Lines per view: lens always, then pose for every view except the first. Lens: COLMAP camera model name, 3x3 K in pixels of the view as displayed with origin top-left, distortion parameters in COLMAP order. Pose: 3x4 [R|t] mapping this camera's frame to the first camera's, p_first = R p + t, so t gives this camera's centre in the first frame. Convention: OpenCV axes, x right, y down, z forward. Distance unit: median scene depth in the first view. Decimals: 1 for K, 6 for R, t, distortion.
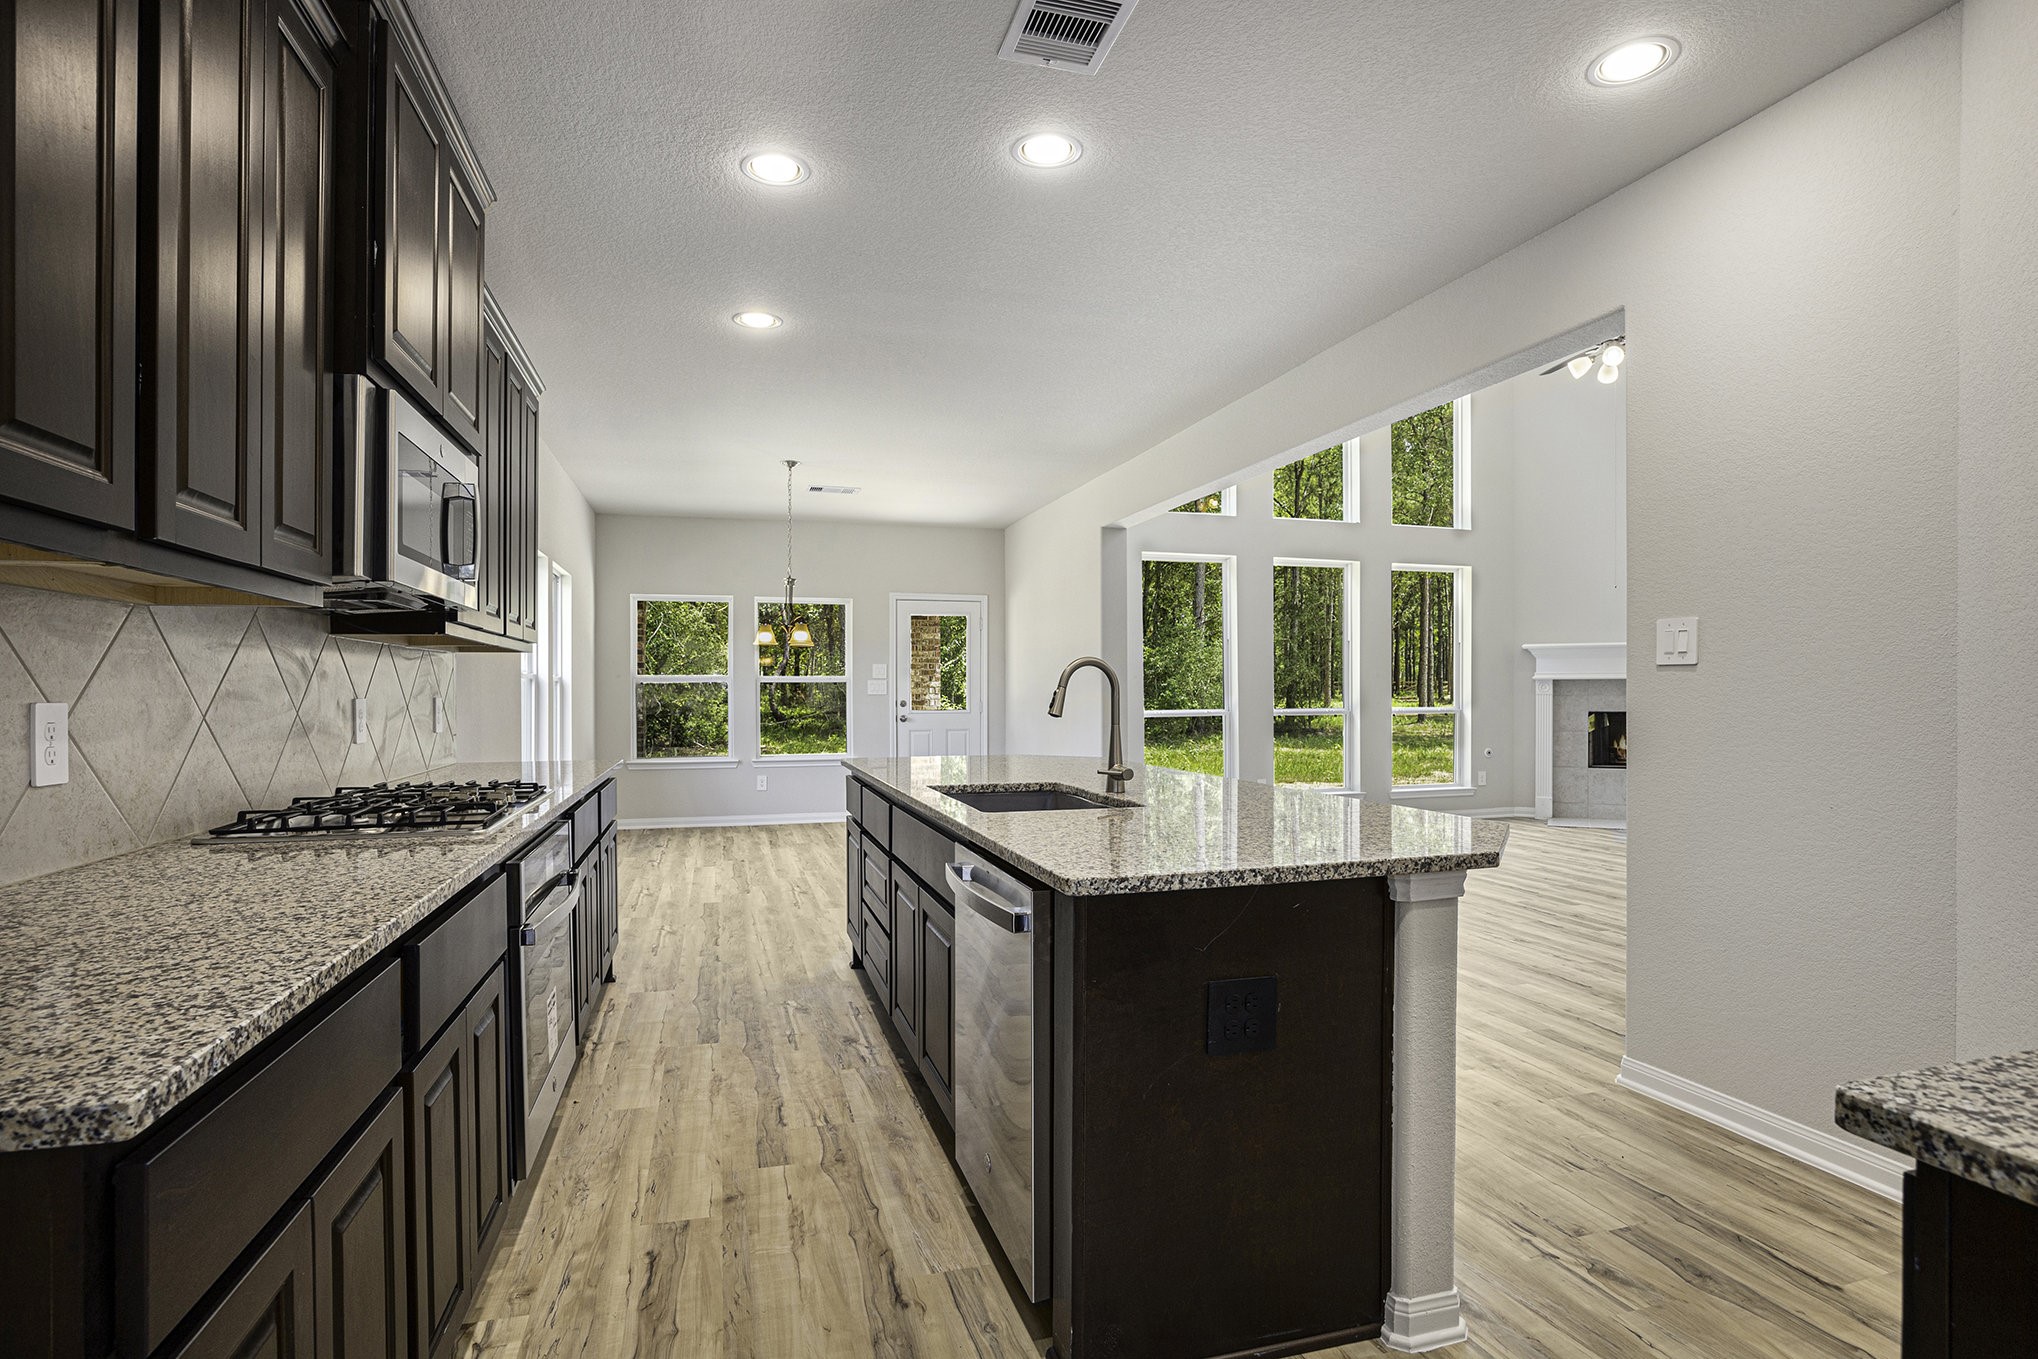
lens RADIAL K [[996.9, 0, 1033.6], [0, 996.9, 687.7], [0, 0, 1]] dist [0.001105, -0.003511]
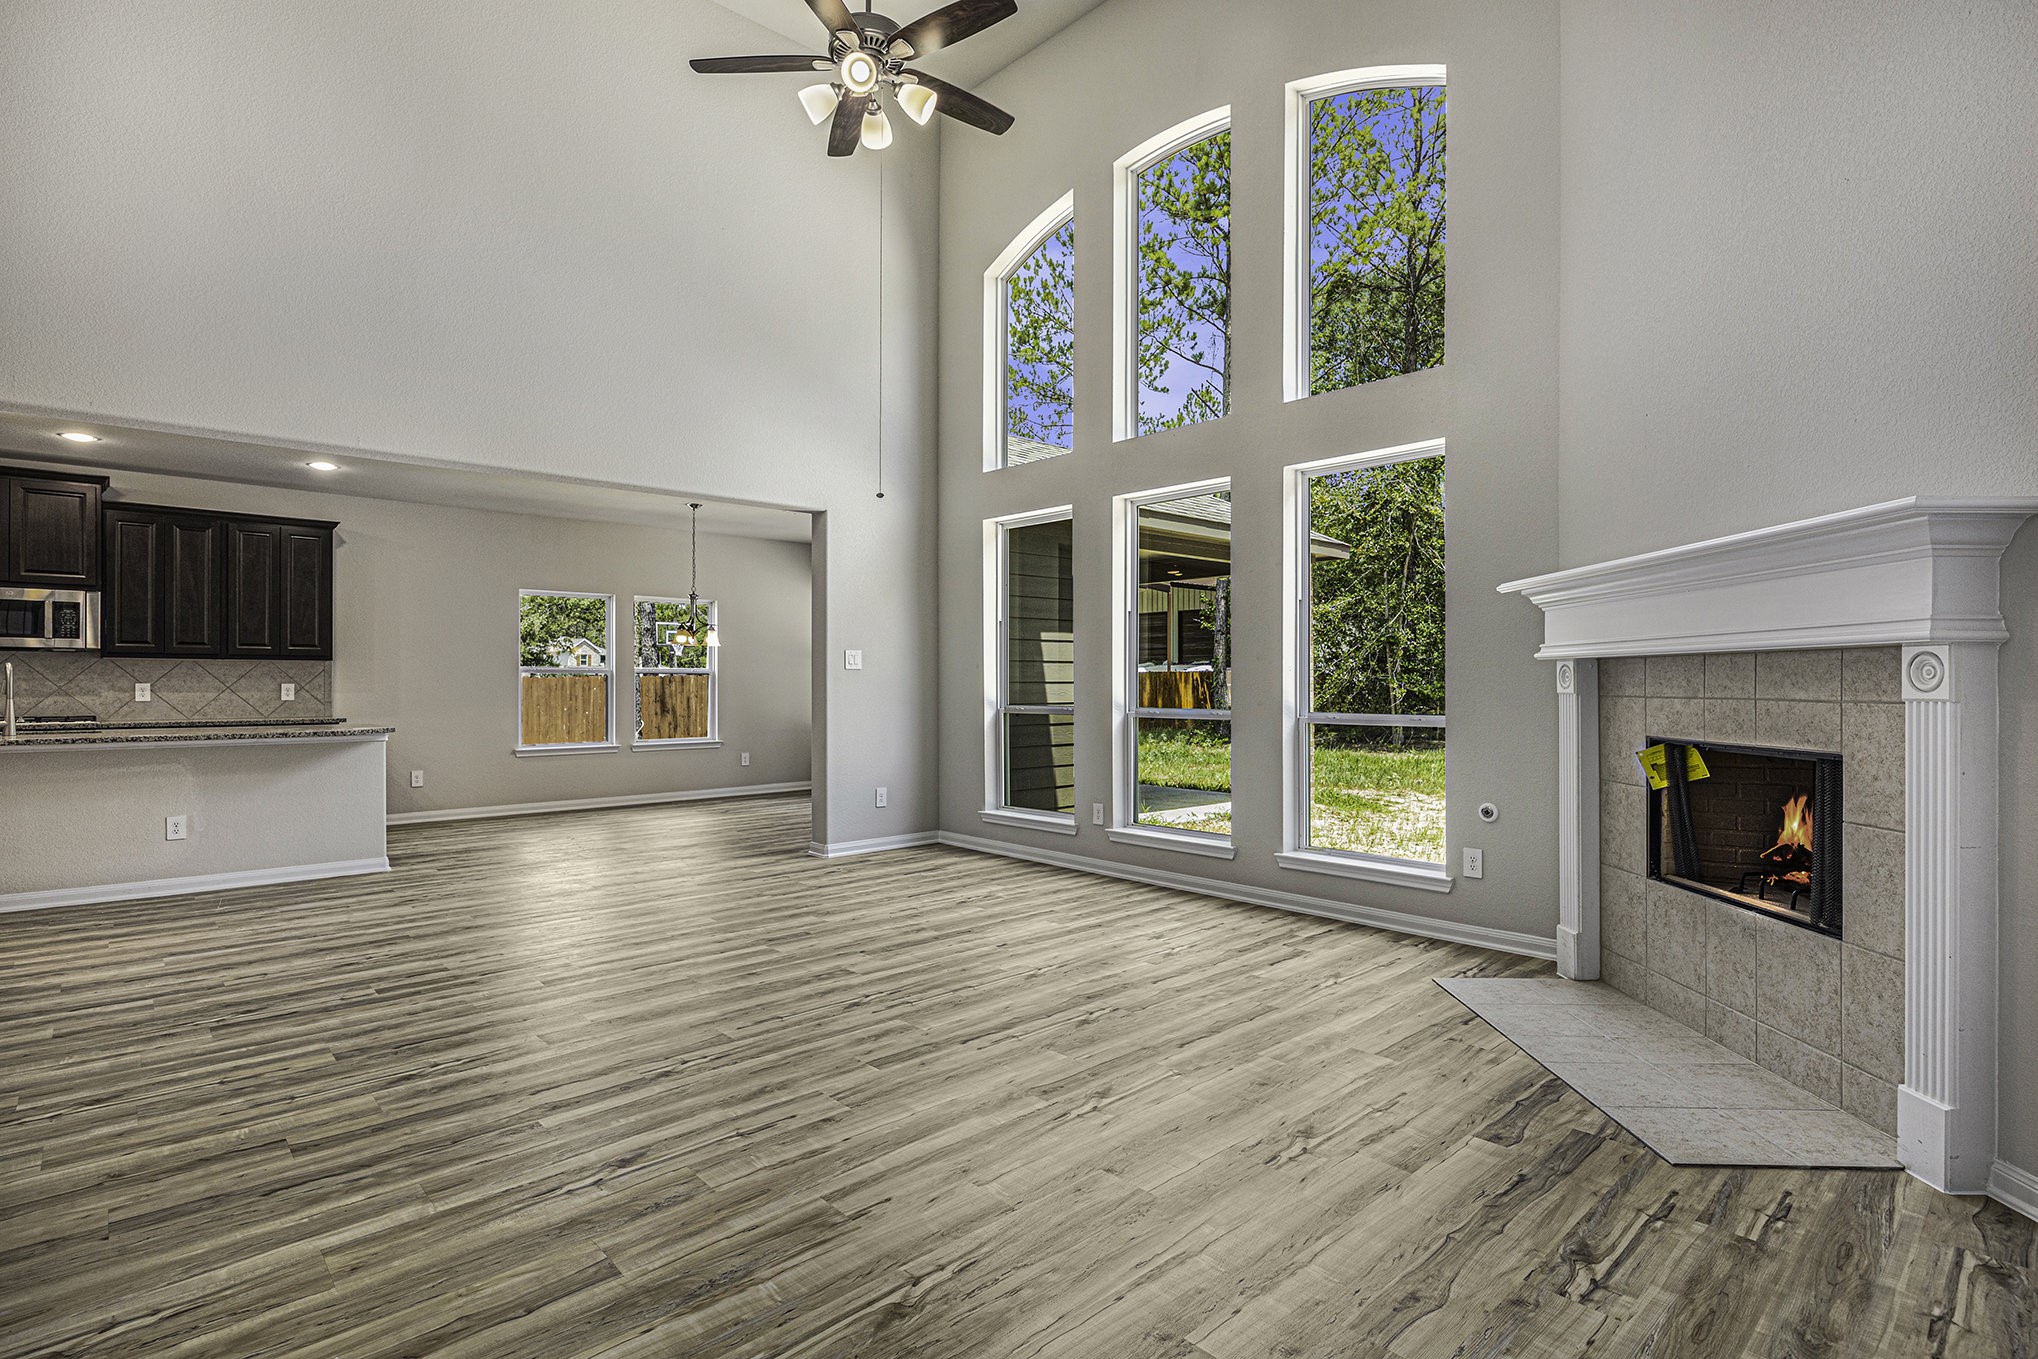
lens RADIAL K [[996.9, 0, 1034.9], [0, 996.9, 679.4], [0, 0, 1]] dist [0.001105, -0.003511]
pose [[0.432494, -0.000119, -0.901637, 0.813125], [0.002127, 0.999997, 0.000888, -0.000548], [0.901634, -0.002302, 0.432493, 0.606379]]
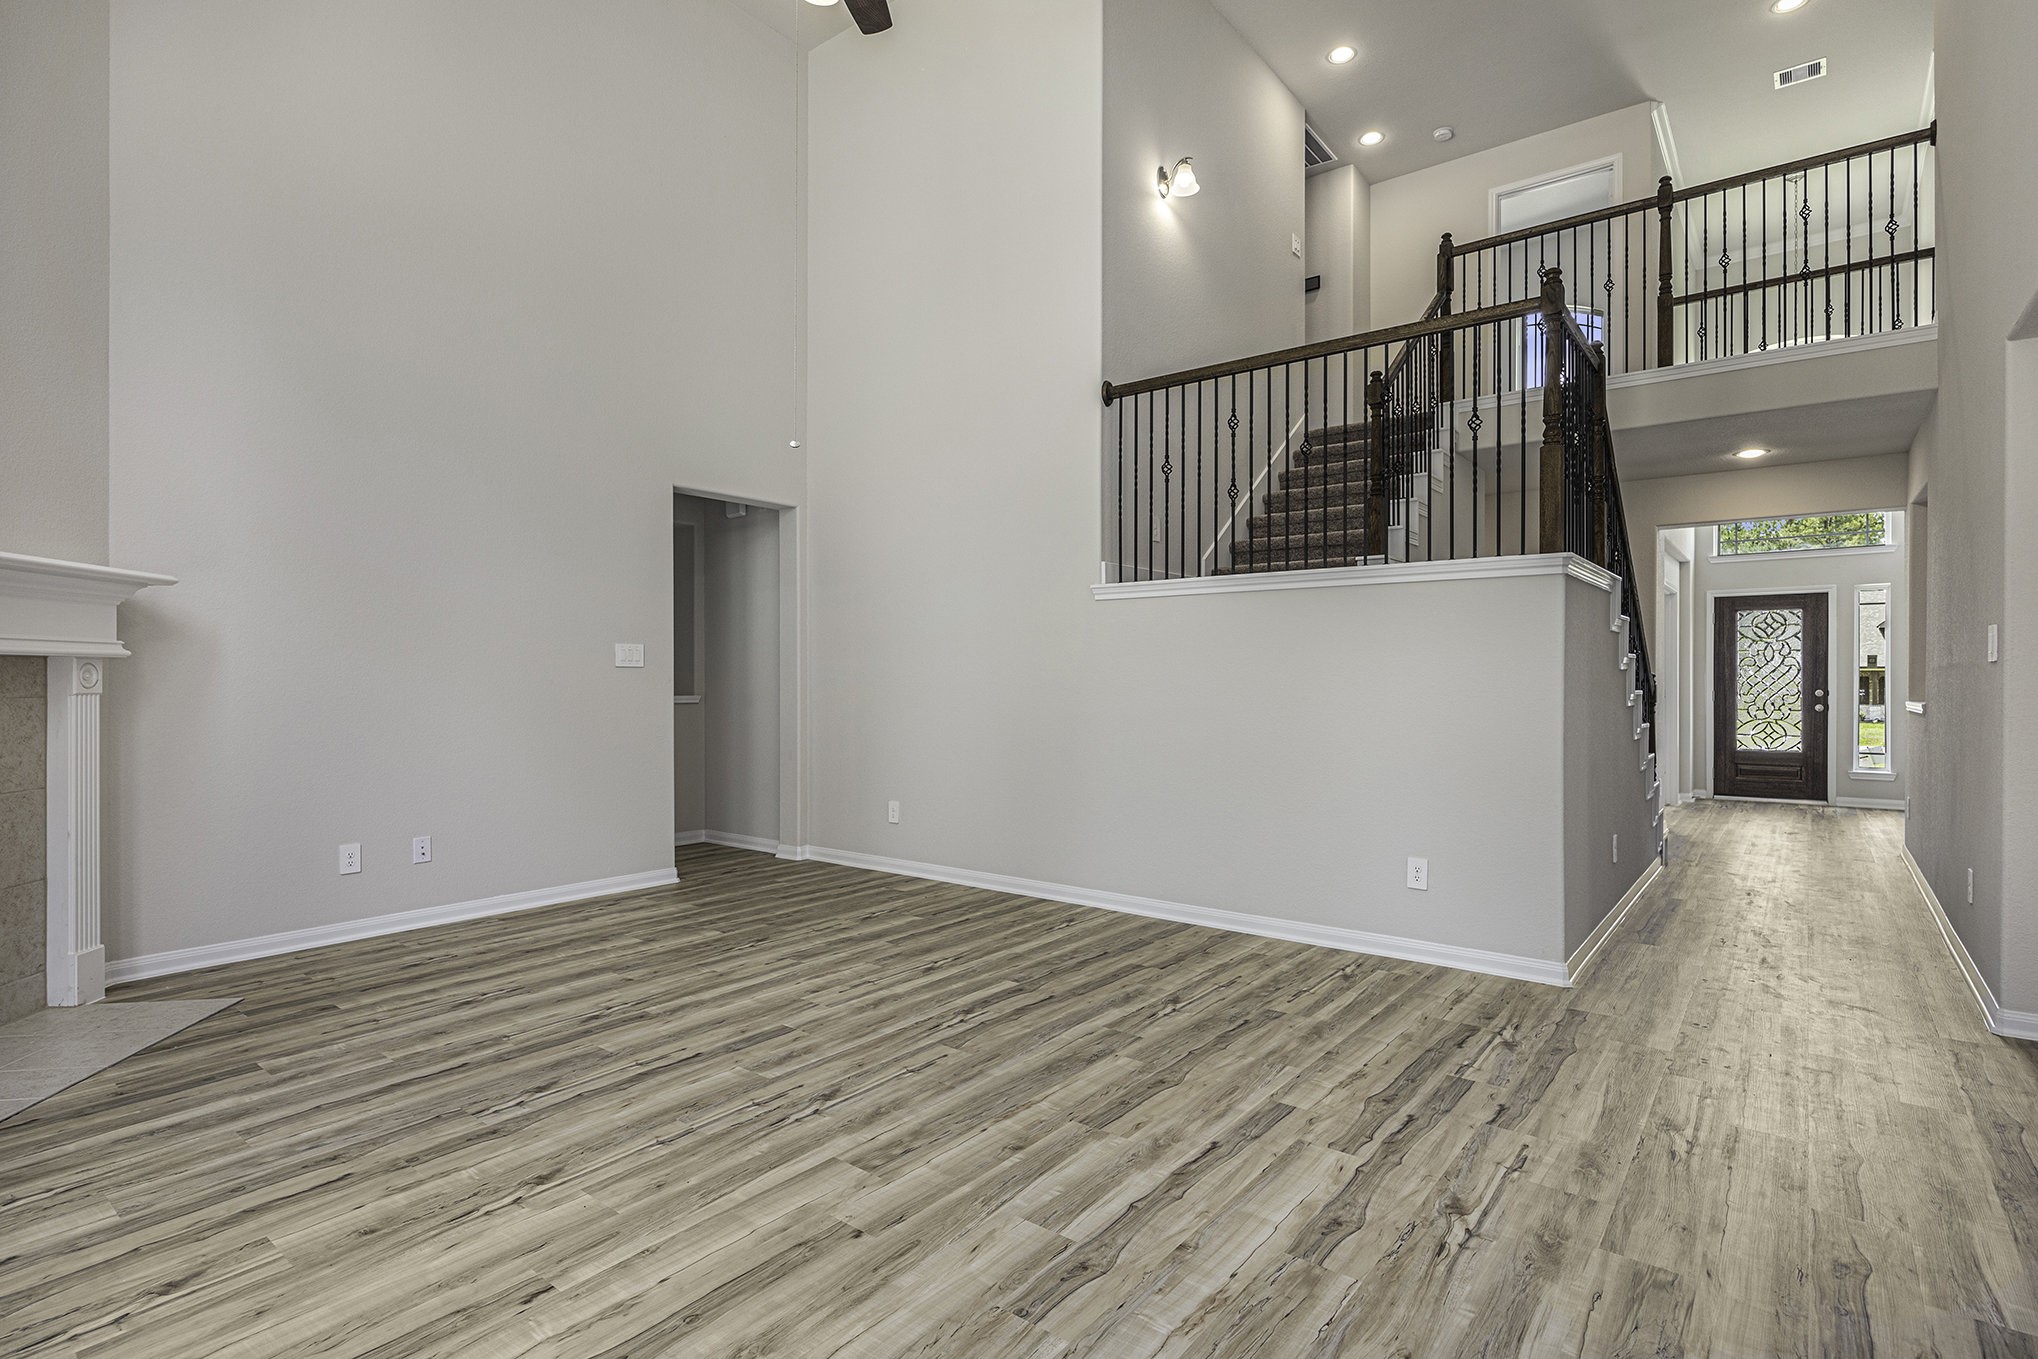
lens RADIAL K [[996.9, 0, 1016.1], [0, 996.9, 676.8], [0, 0, 1]] dist [0.001105, -0.003511]
pose [[-0.549341, 0.005479, 0.835580, 0.125239], [0.001612, 0.999984, -0.005498, 0.001103], [-0.835597, -0.001673, -0.549341, 0.837224]]
